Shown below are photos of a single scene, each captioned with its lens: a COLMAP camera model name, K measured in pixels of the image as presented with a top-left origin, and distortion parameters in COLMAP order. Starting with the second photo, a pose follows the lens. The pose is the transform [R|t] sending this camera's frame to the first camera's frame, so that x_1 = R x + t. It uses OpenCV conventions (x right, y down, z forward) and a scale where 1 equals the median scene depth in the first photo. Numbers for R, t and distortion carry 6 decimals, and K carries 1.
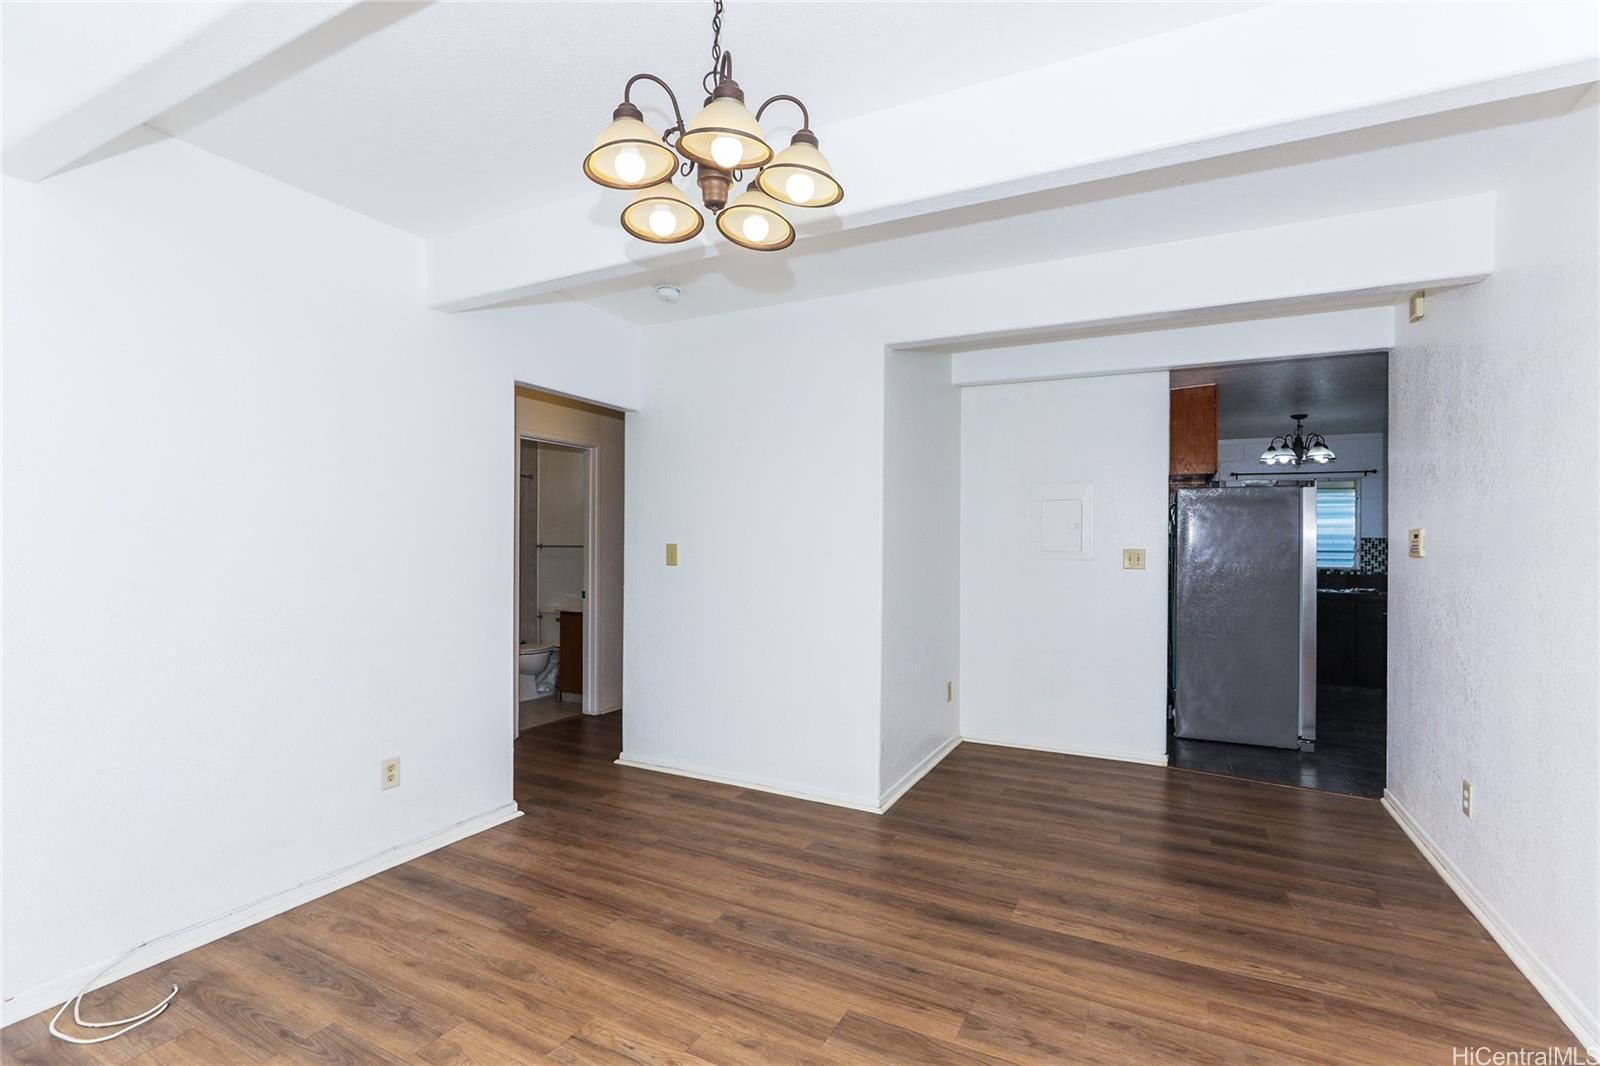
lens RADIAL K [[736.6, 0, 797.1], [0, 736.6, 531.3], [0, 0, 1]] dist [-0.029125, 0.011530]
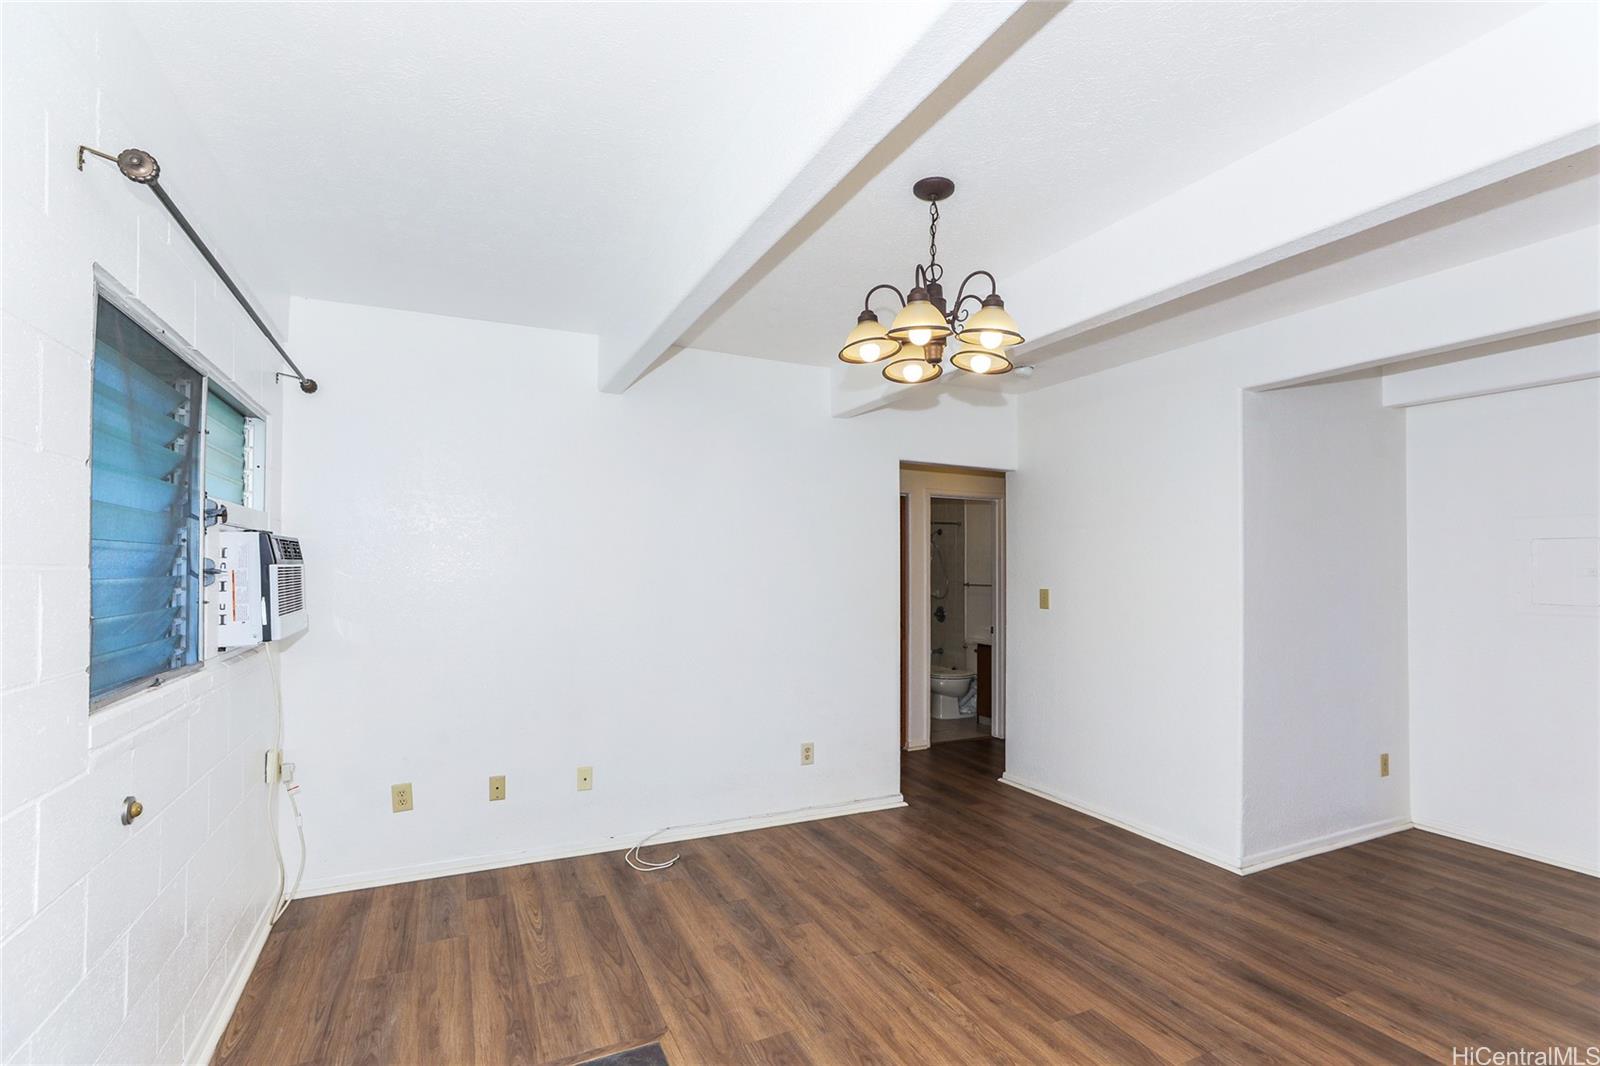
lens RADIAL K [[736.6, 0, 805.3], [0, 736.6, 543.7], [0, 0, 1]] dist [-0.029125, 0.011530]
pose [[0.803239, -0.018880, -0.595357, 0.294670], [0.005316, 0.999685, -0.024529, -0.038748], [0.595633, 0.016538, 0.803086, -0.149556]]
